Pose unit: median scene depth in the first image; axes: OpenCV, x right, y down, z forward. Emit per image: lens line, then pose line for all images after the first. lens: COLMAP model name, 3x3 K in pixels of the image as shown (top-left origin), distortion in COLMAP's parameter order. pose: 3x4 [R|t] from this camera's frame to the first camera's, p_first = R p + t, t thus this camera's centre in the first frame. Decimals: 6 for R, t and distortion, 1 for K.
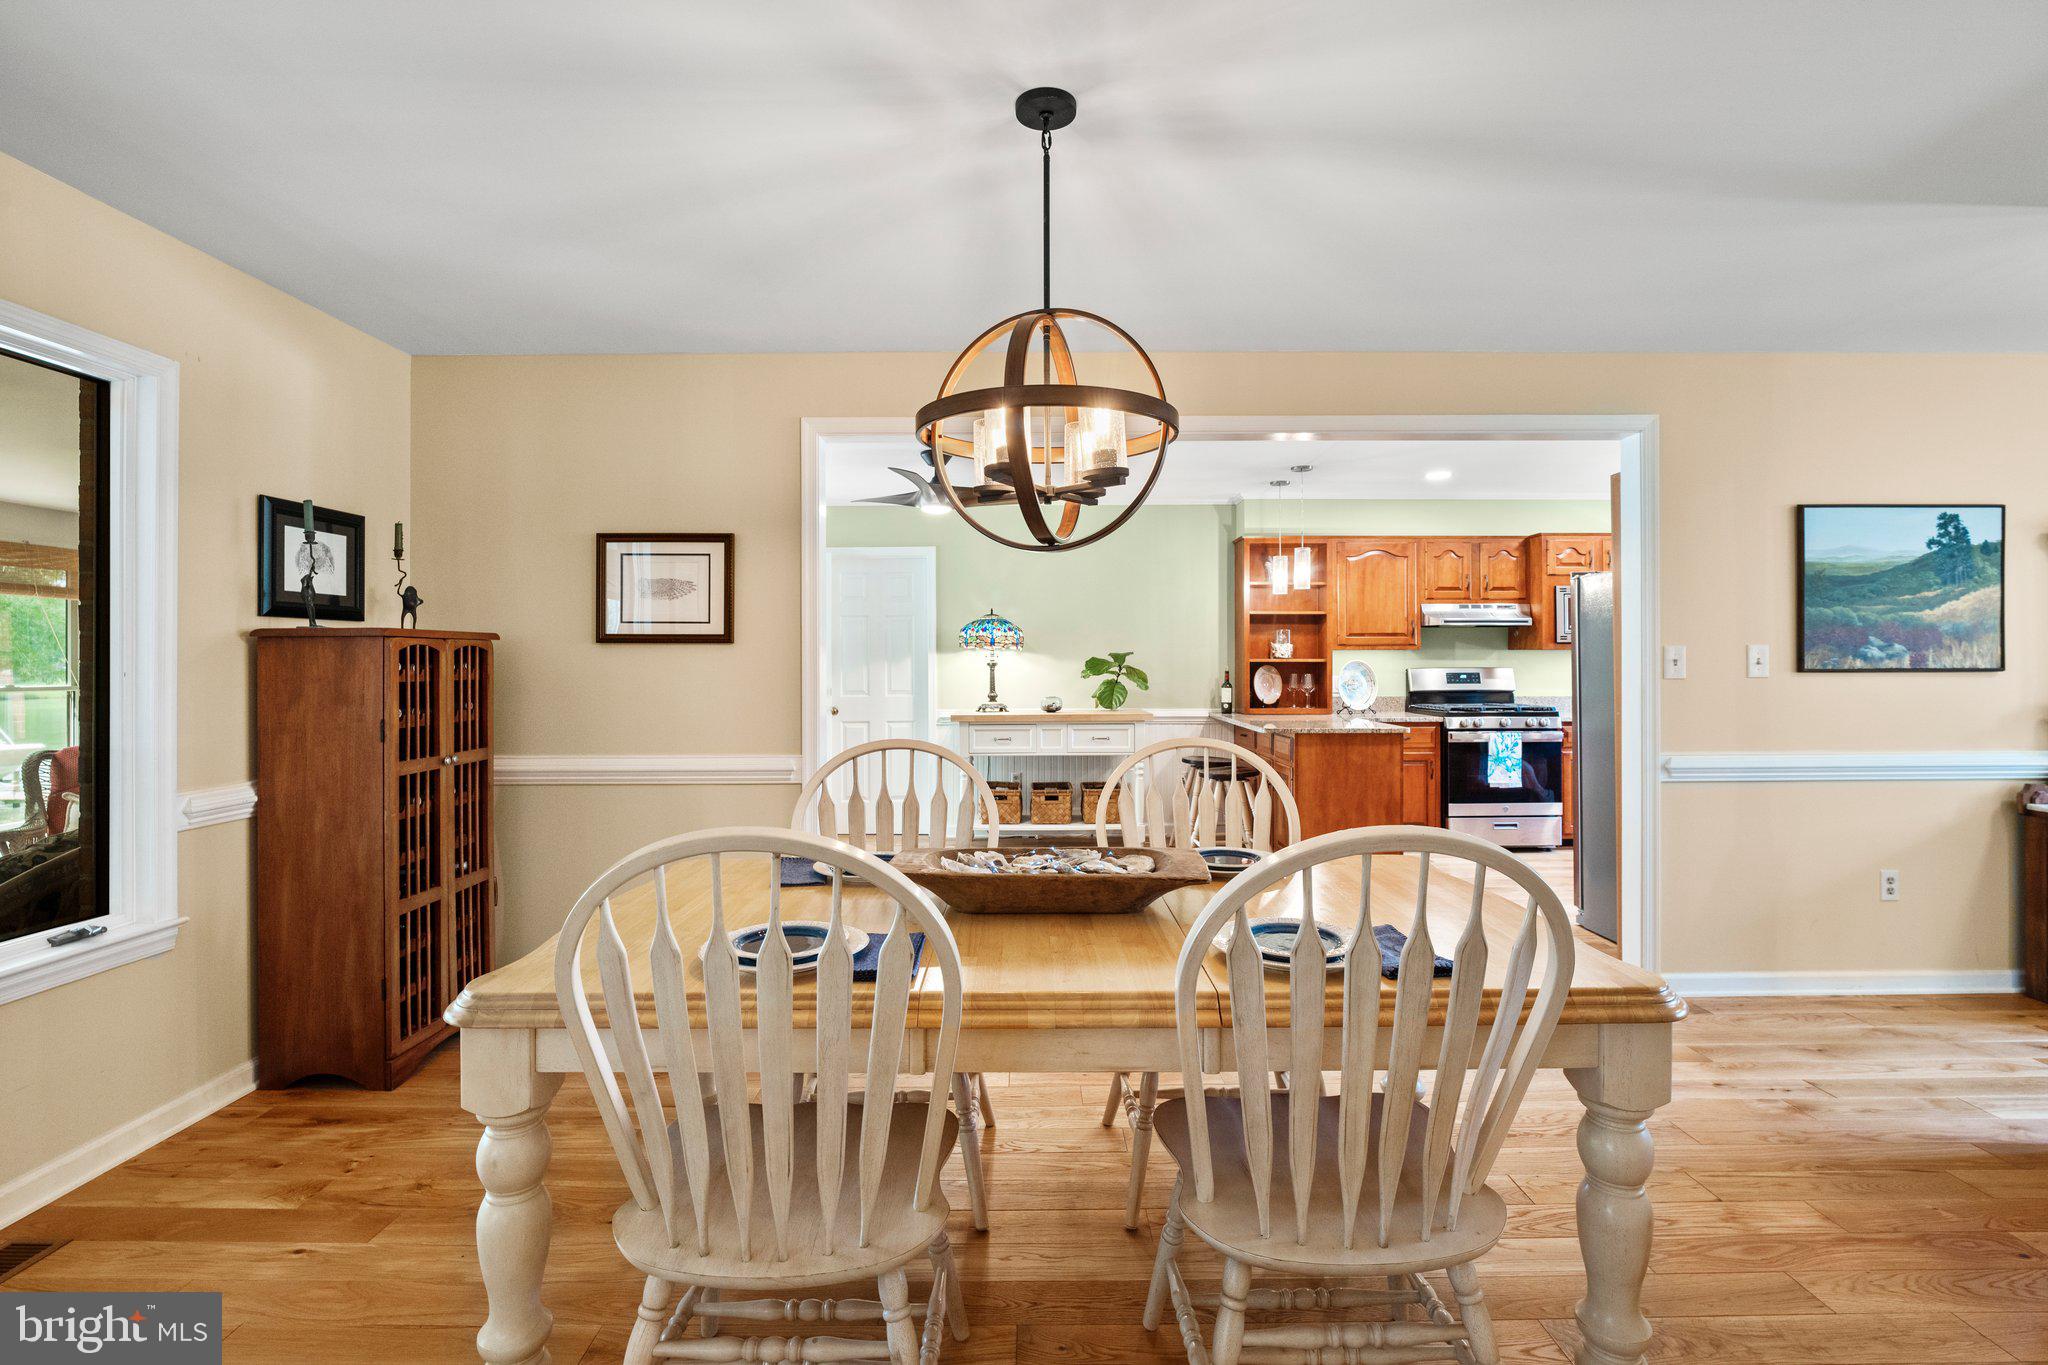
lens RADIAL K [[939.8, 0, 1030.6], [0, 939.8, 655.5], [0, 0, 1]] dist [-0.011587, 0.000356]
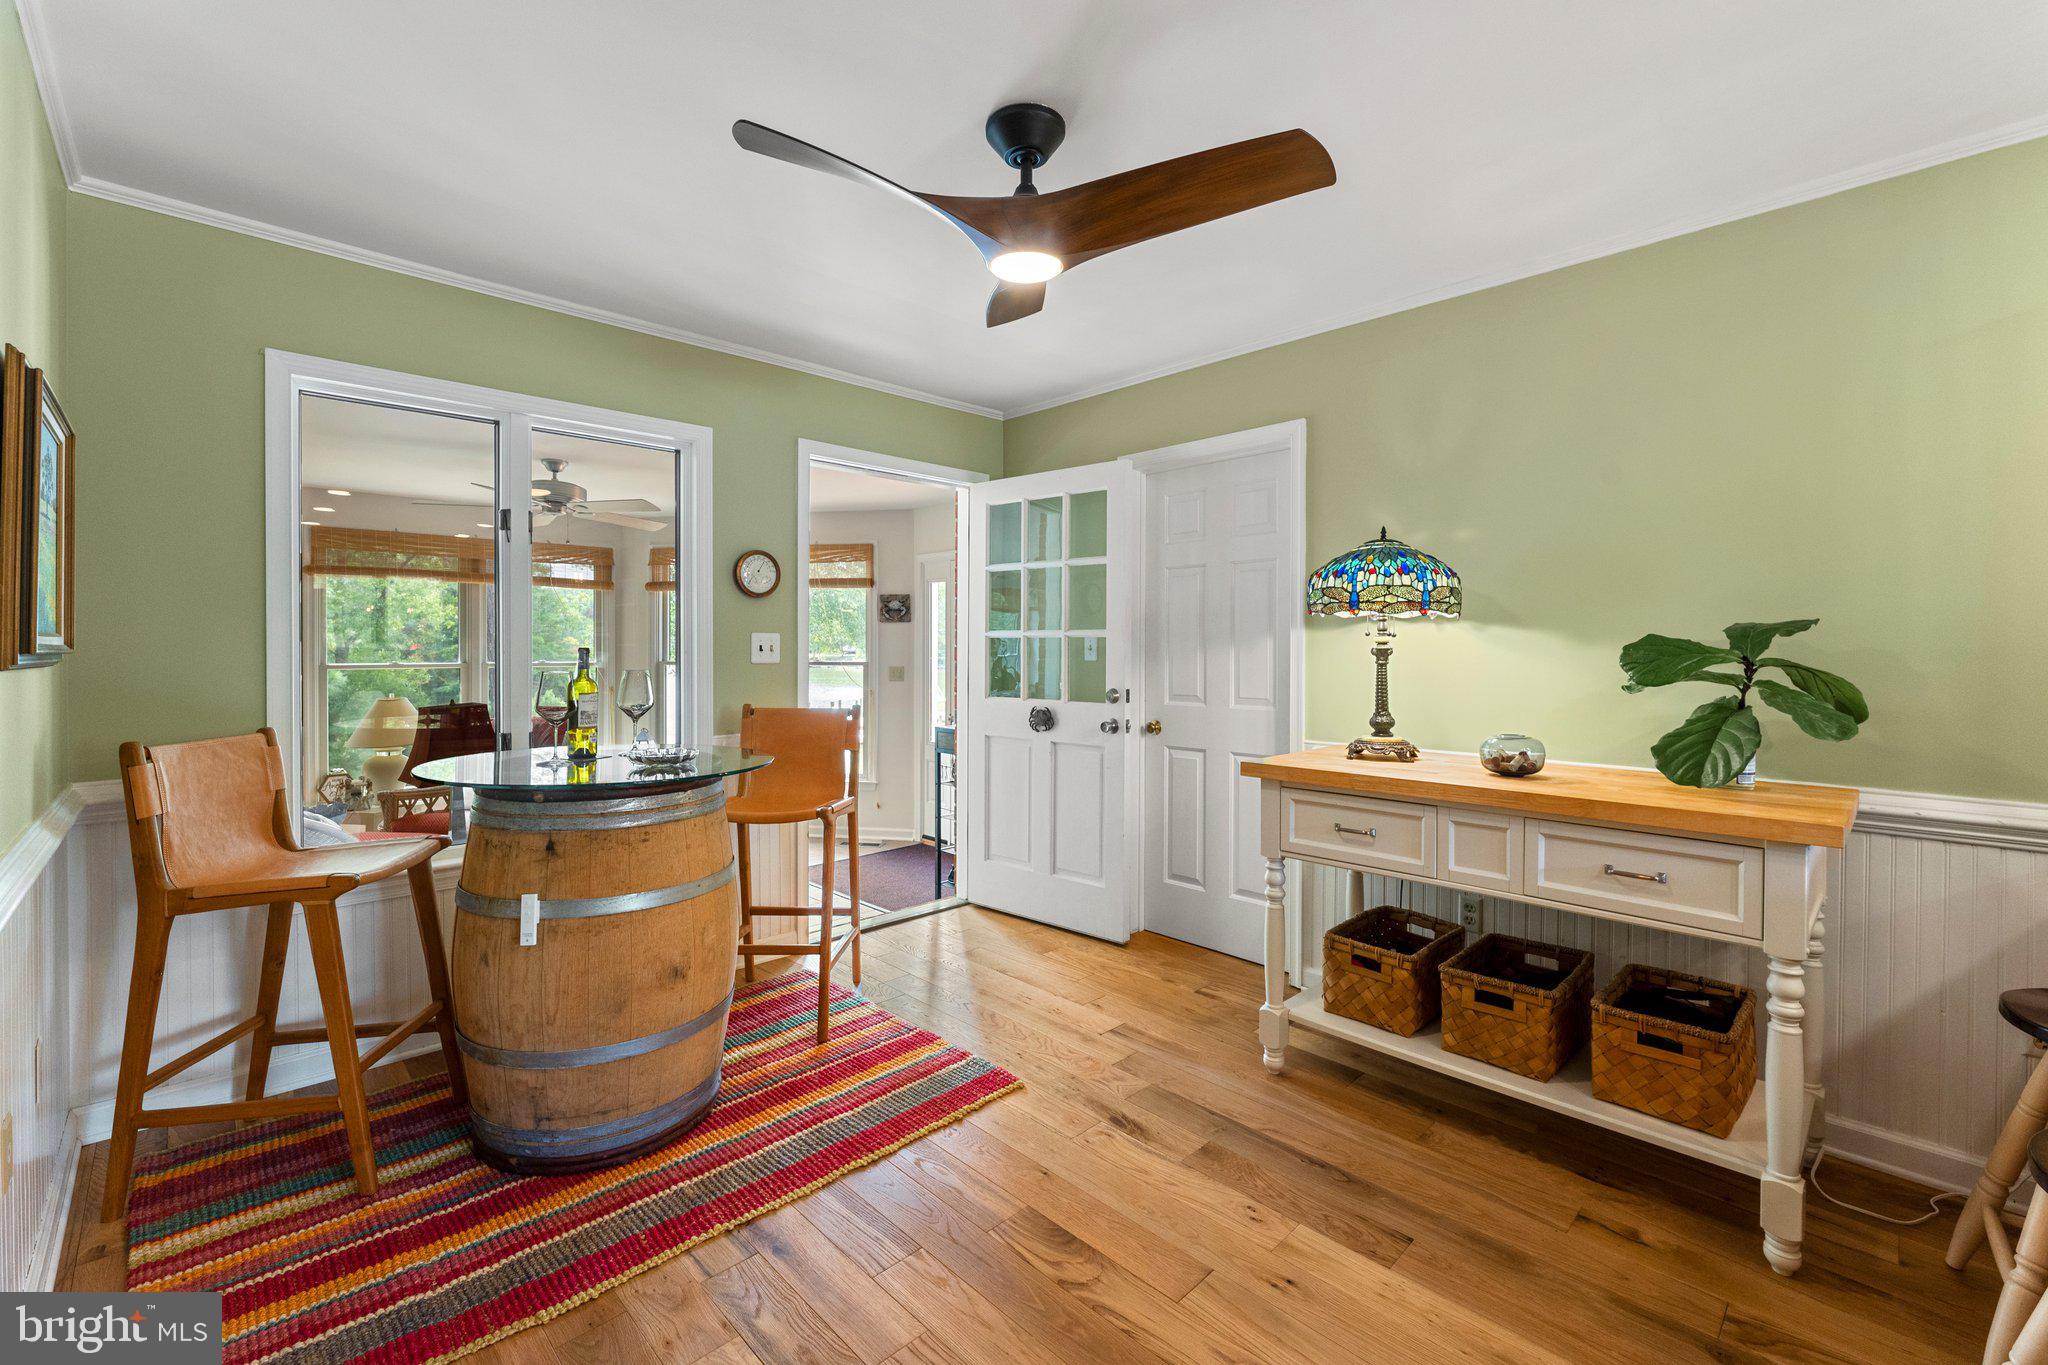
lens RADIAL K [[860.9, 0, 1029.7], [0, 860.9, 660.8], [0, 0, 1]] dist [-0.000599, -0.000084]
pose [[0.694140, 0.016301, -0.719656, 0.253228], [0.000713, 0.999727, 0.023333, 0.007488], [0.719840, -0.016710, 0.693939, 1.105207]]
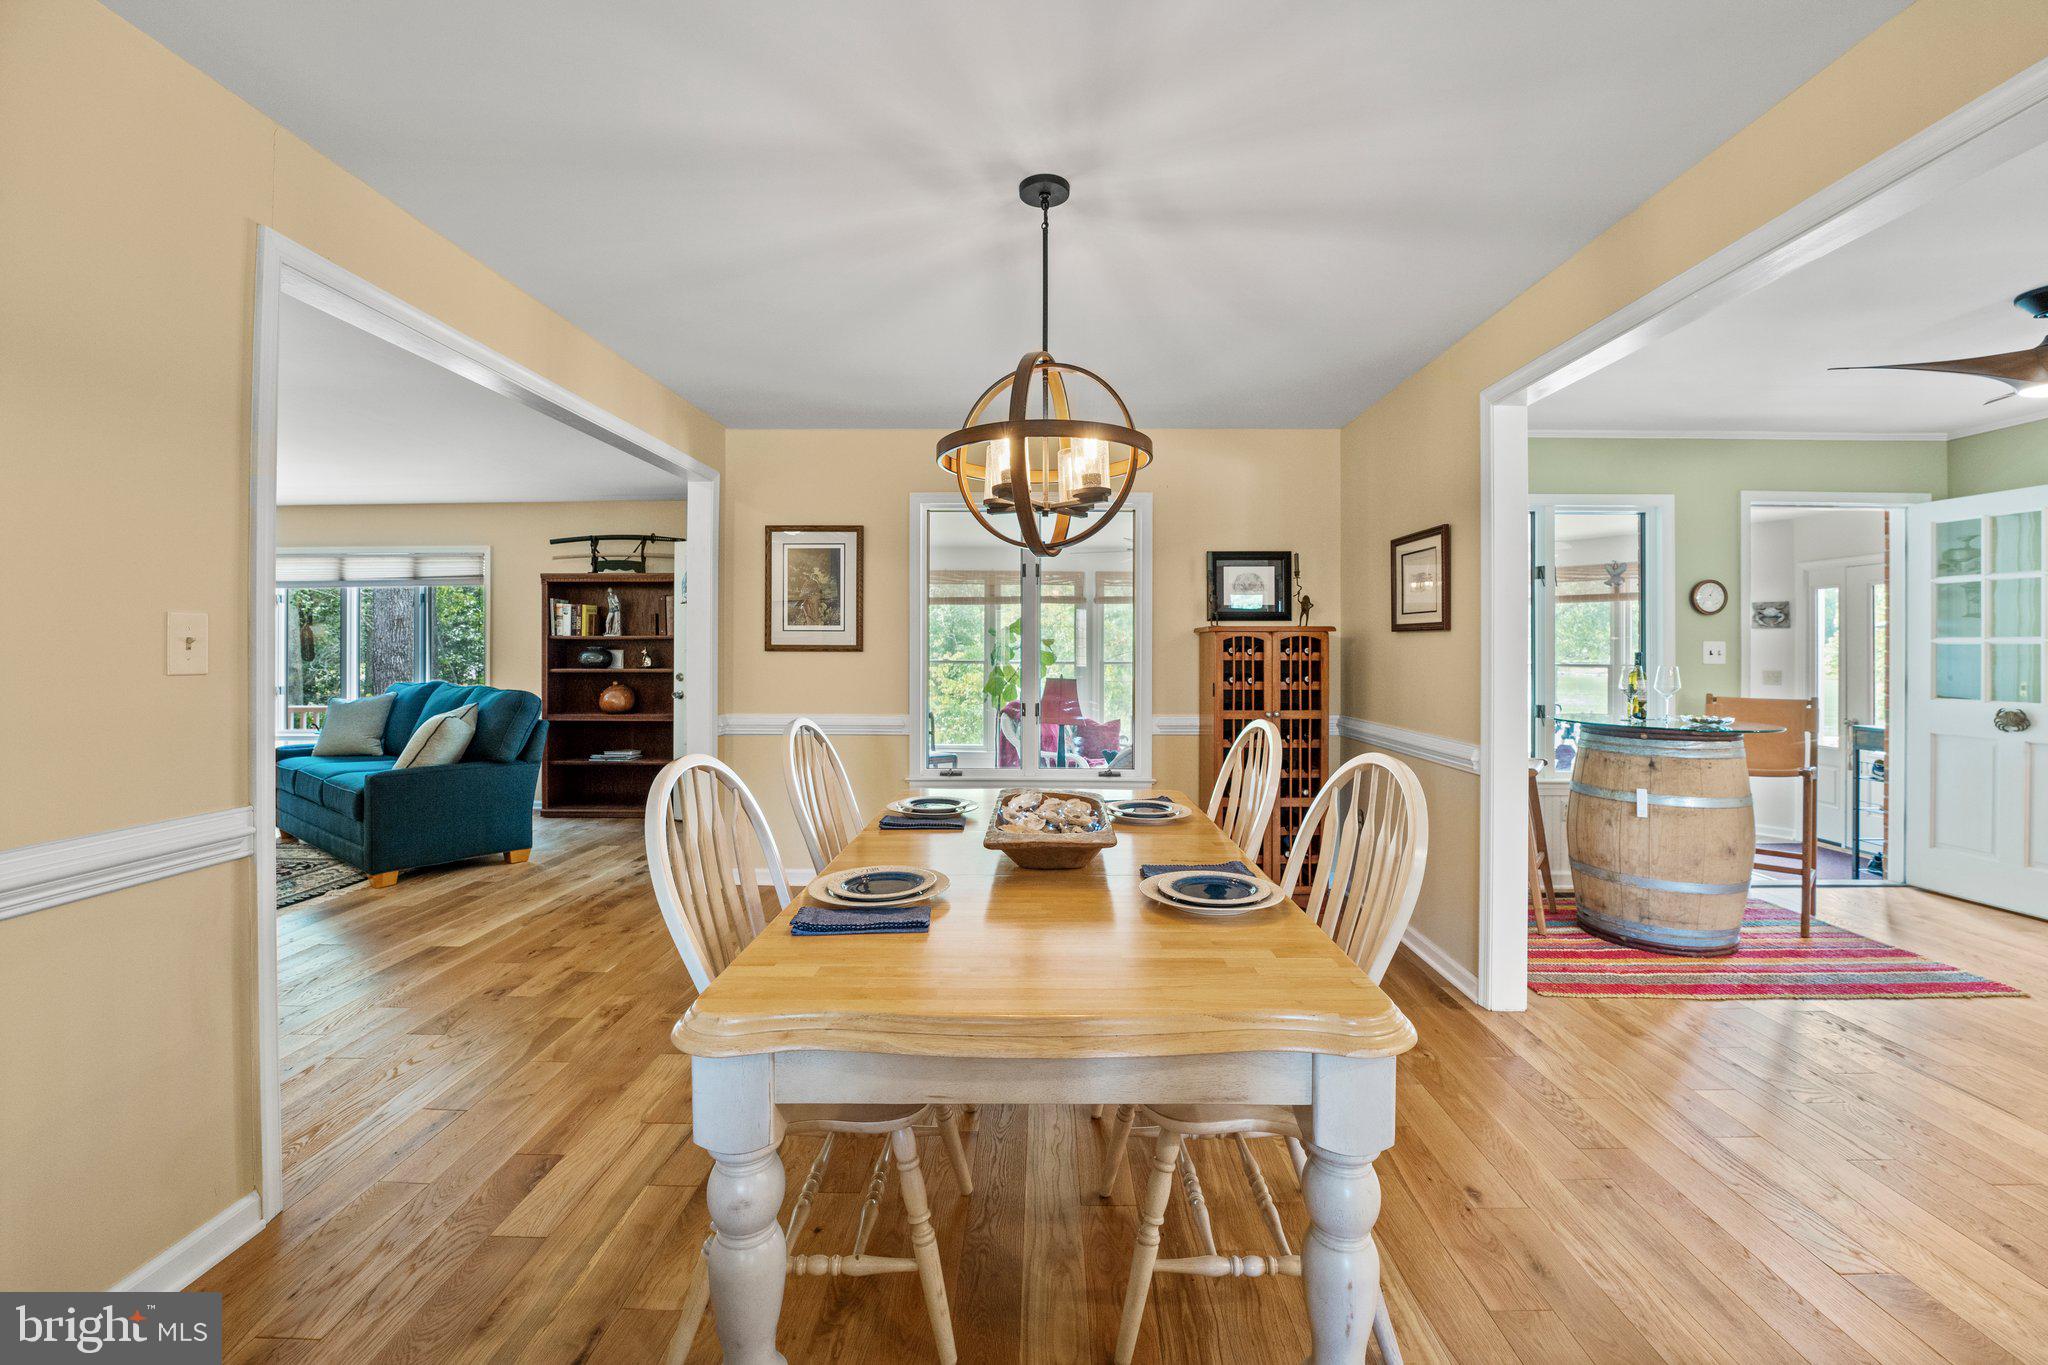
lens RADIAL K [[849.3, 0, 1029.6], [0, 849.3, 647.3], [0, 0, 1]] dist [-0.026115, 0.000255]
pose [[-0.021918, 0.001157, -0.999759, 0.621278], [0.002416, 0.999996, 0.001105, 0.003680], [0.999757, -0.002391, -0.021921, 0.561722]]
